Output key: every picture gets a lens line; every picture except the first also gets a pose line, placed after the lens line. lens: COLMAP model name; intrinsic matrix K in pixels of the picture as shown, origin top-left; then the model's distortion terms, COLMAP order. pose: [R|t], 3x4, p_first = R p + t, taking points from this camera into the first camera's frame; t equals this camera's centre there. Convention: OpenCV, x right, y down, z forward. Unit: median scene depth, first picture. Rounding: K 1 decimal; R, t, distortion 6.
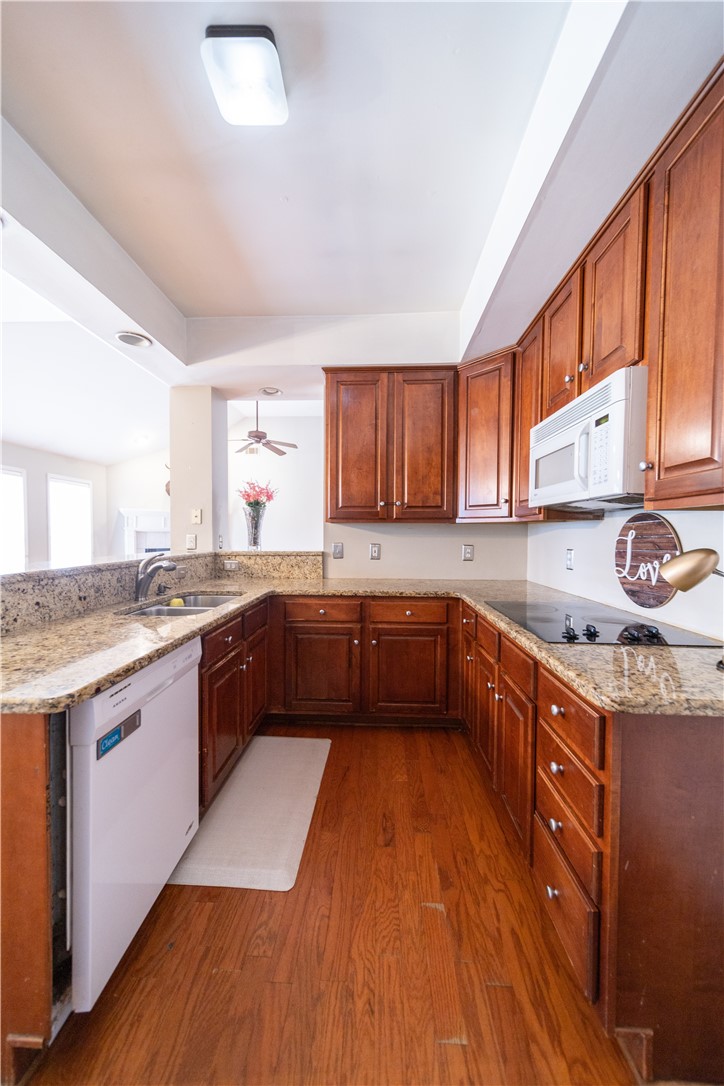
lens RADIAL K [[382.5, 0, 362.0], [0, 382.5, 543.0], [0, 0, 1]] dist [0.003173, 0.000187]
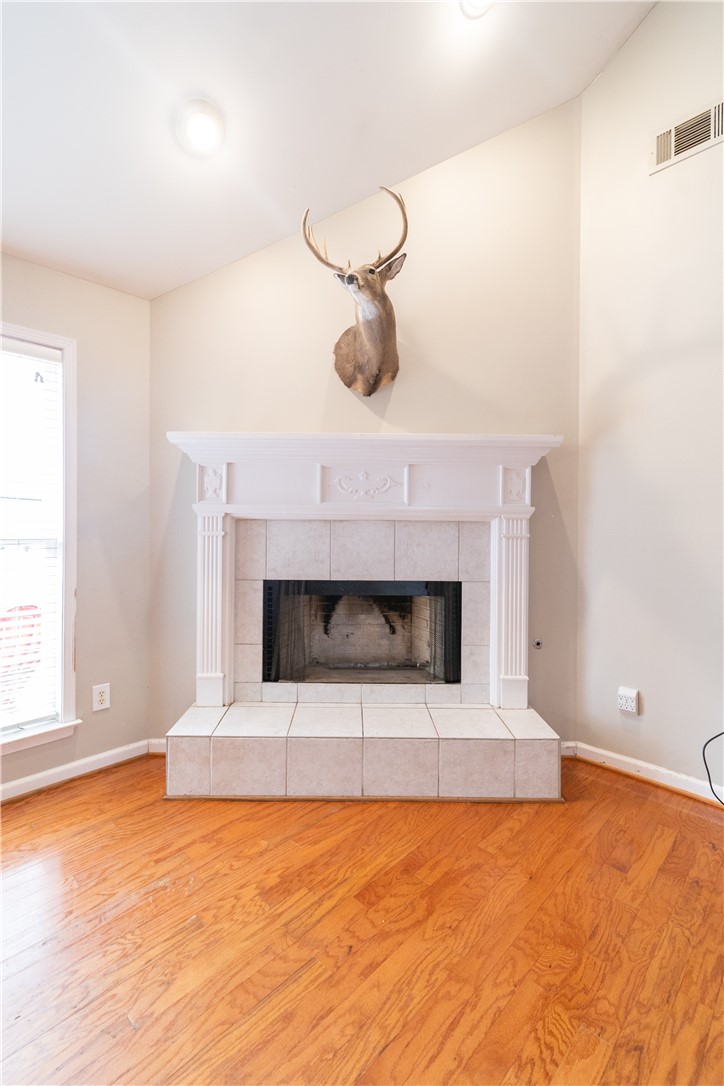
lens RADIAL K [[478.8, 0, 357.7], [0, 478.8, 525.7], [0, 0, 1]] dist [0.002119, 0.000105]
pose [[0.737093, 0.000644, -0.675791, -0.782040], [-0.018975, 0.999625, -0.019744, -0.054862], [0.675525, 0.027376, 0.736829, 2.199212]]
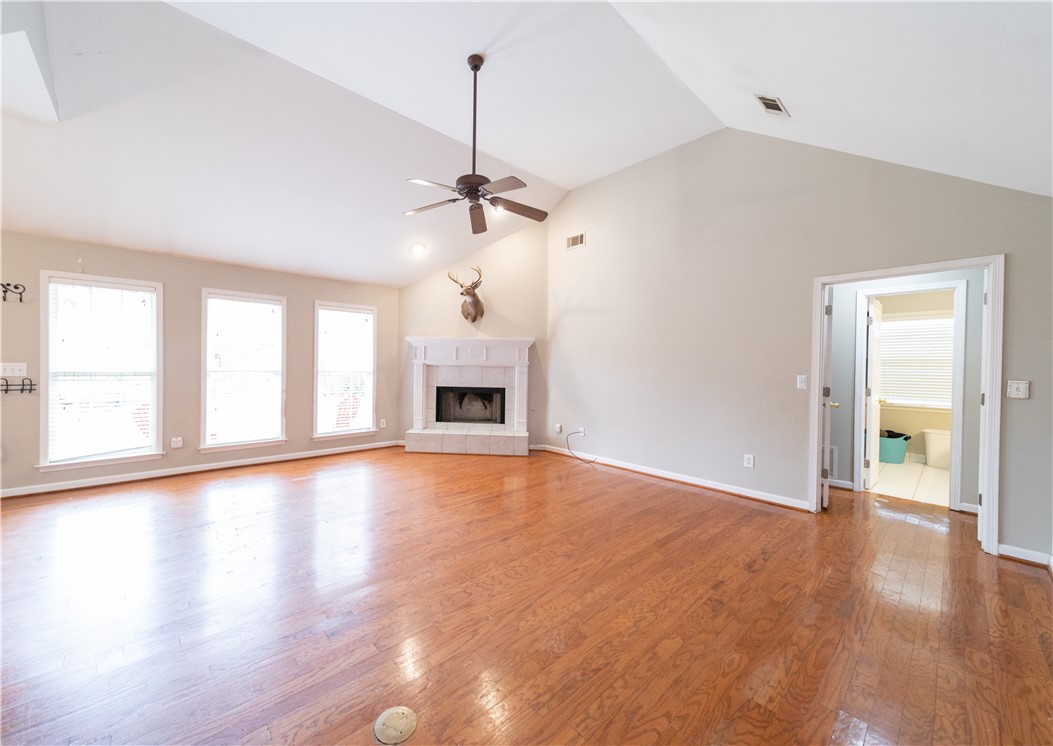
lens RADIAL K [[396.6, 0, 497.5], [0, 396.6, 369.2], [0, 0, 1]] dist [0.001719, 0.000113]
pose [[0.687663, 0.013043, -0.725913, 0.341171], [-0.029195, 0.999527, -0.009698, -0.048761], [0.725443, 0.027862, 0.687718, 1.455056]]
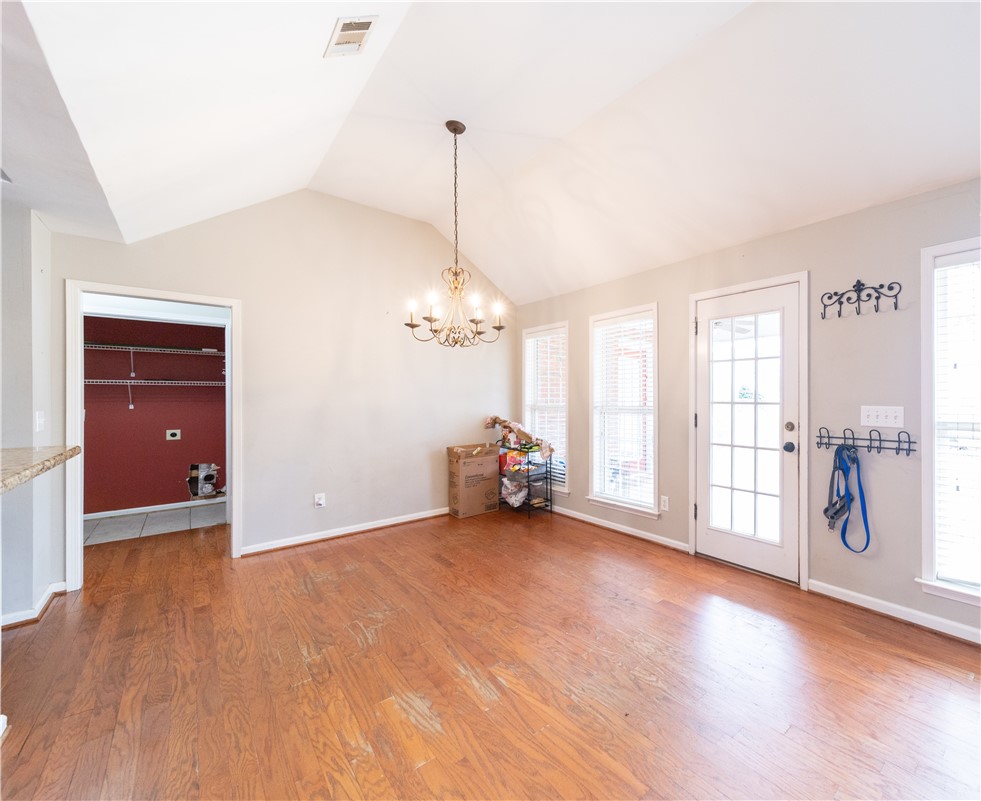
lens RADIAL K [[426.2, 0, 602.1], [0, 426.2, 397.2], [0, 0, 1]] dist [0.003925, 0.000743]
pose [[-0.687494, -0.002196, -0.726187, -0.688554], [-0.018281, 0.999731, 0.014284, -0.056735], [0.725960, 0.023096, -0.687349, 1.376902]]
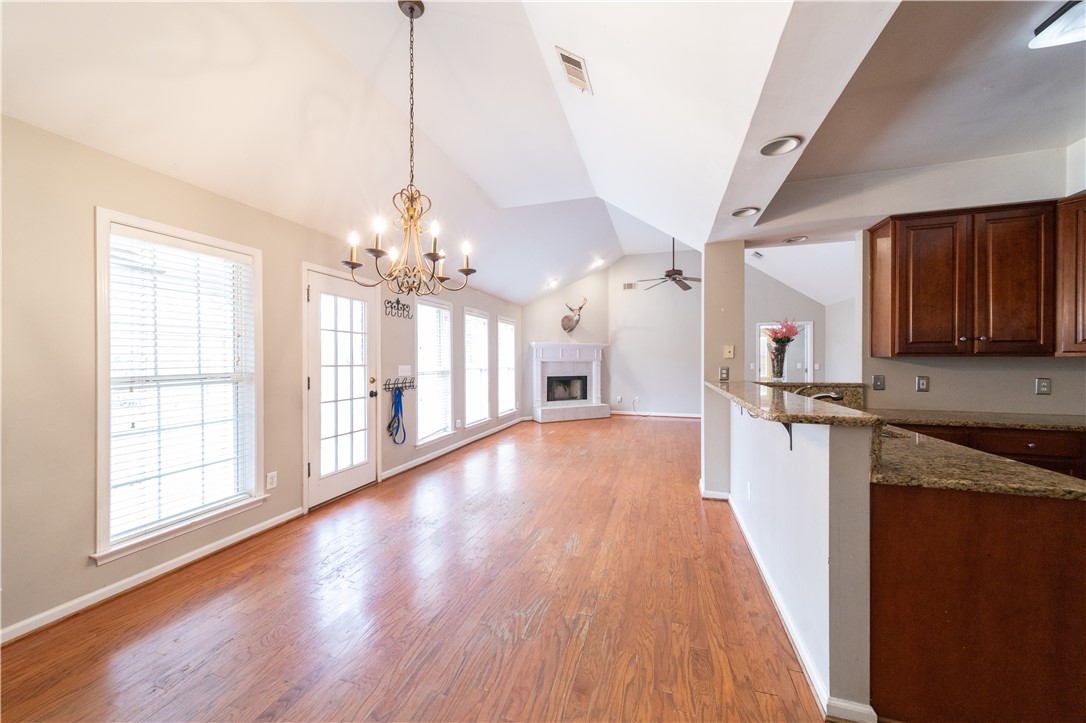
lens RADIAL K [[382.5, 0, 546.1], [0, 382.5, 359.2], [0, 0, 1]] dist [0.003173, 0.000187]
pose [[0.967925, -0.005944, -0.251171, -0.785122], [-0.001022, 0.999619, -0.027597, -0.016979], [0.251239, 0.026969, 0.967549, -0.299848]]
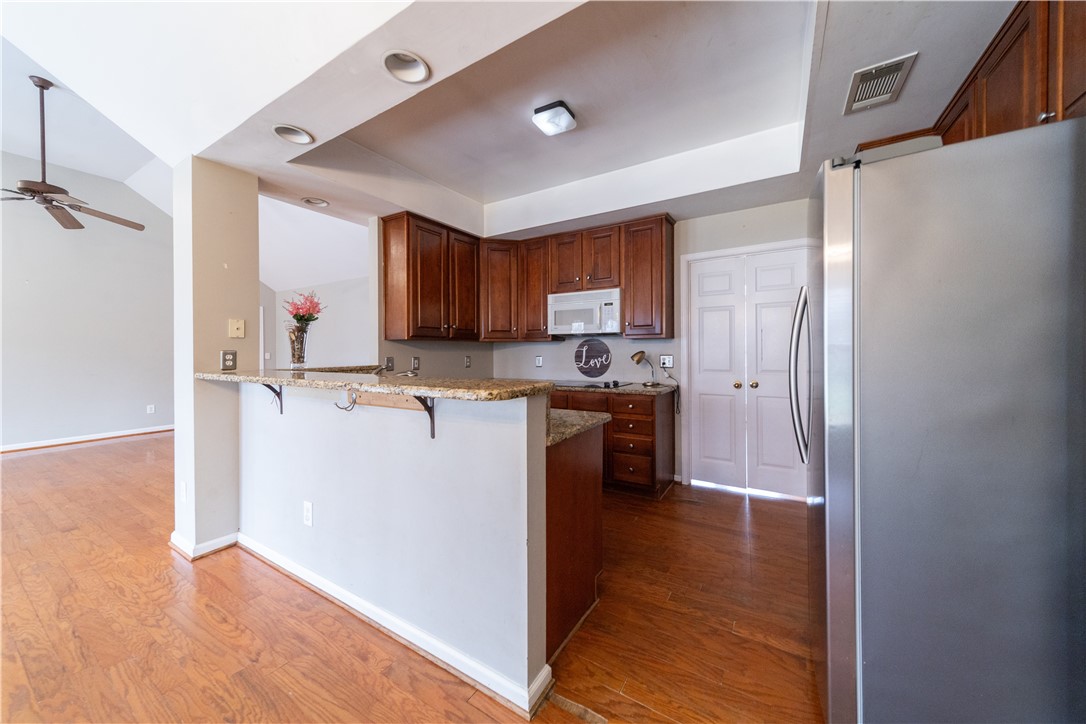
lens RADIAL K [[387.1, 0, 537.8], [0, 387.1, 352.1], [0, 0, 1]] dist [0.013049, 0.000086]
pose [[0.495790, -0.011111, 0.868371, -0.963941], [0.032107, 0.999469, -0.005543, 0.005378], [-0.867849, 0.030629, 0.495883, 0.050657]]
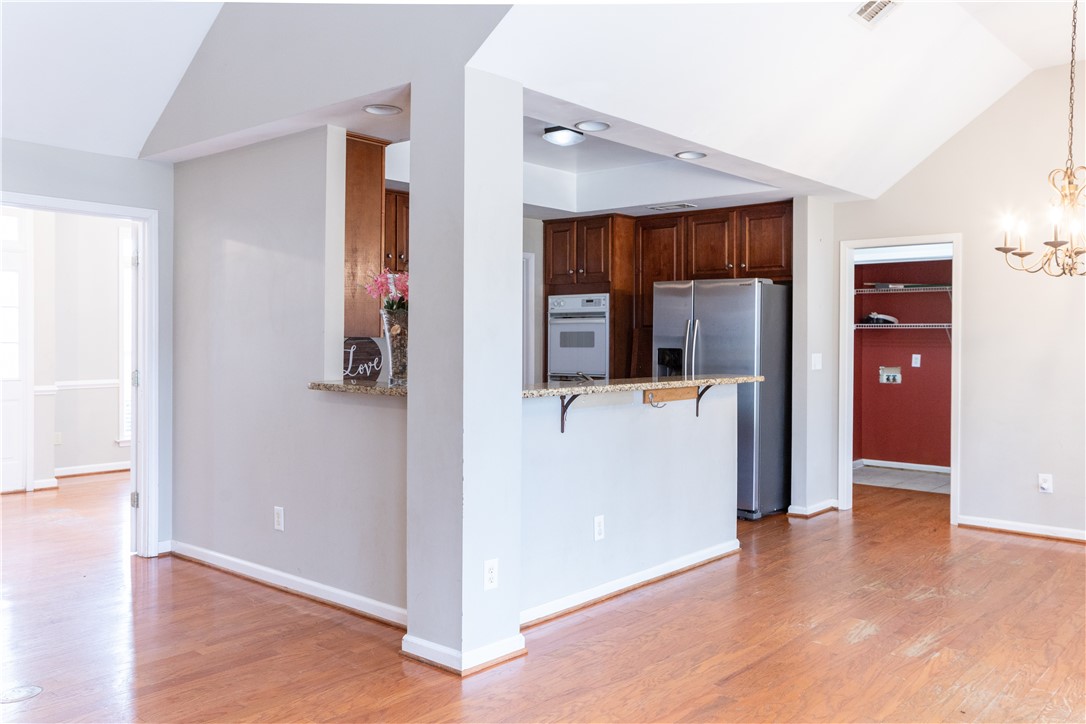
lens RADIAL K [[890.5, 0, 540.6], [0, 890.5, 343.7], [0, 0, 1]] dist [0.008487, 0.004238]
pose [[-0.781295, -0.012899, 0.624028, -1.494268], [0.006359, 0.999570, 0.028623, -0.093879], [-0.624129, 0.026331, -0.780877, 2.246204]]
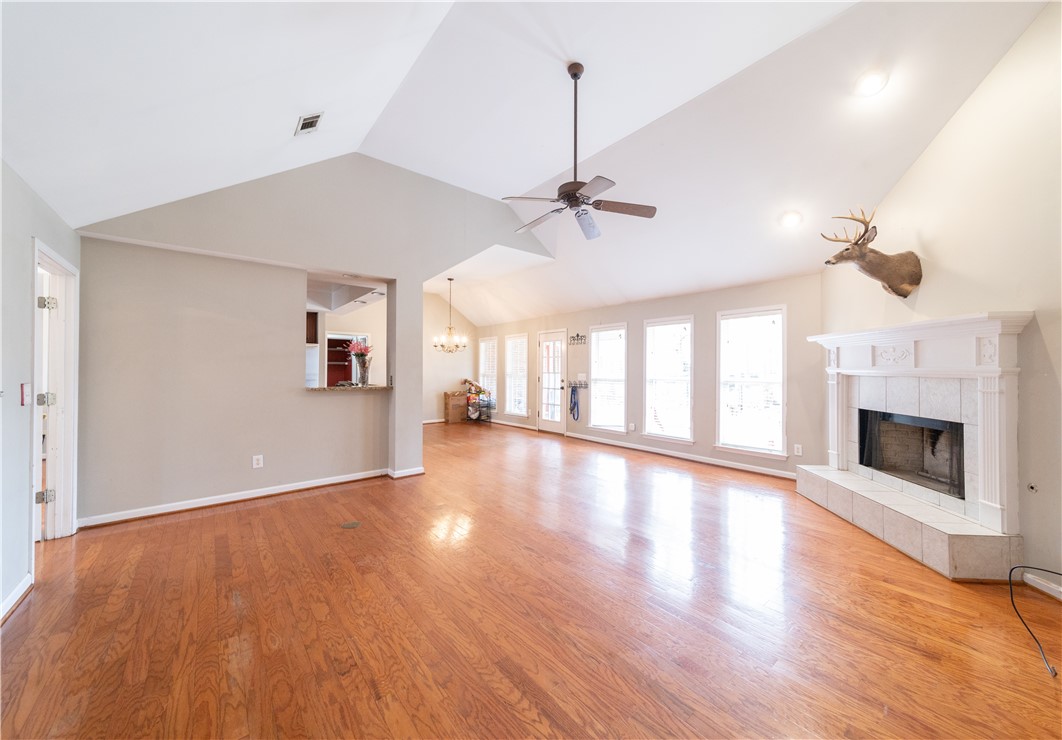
lens RADIAL K [[395.8, 0, 553.2], [0, 395.8, 367.5], [0, 0, 1]] dist [0.003239, 0.000035]
pose [[-0.726820, -0.011432, -0.686733, 0.268192], [-0.023896, 0.999677, 0.008649, -0.098973], [0.686413, 0.022697, -0.726858, 3.077274]]
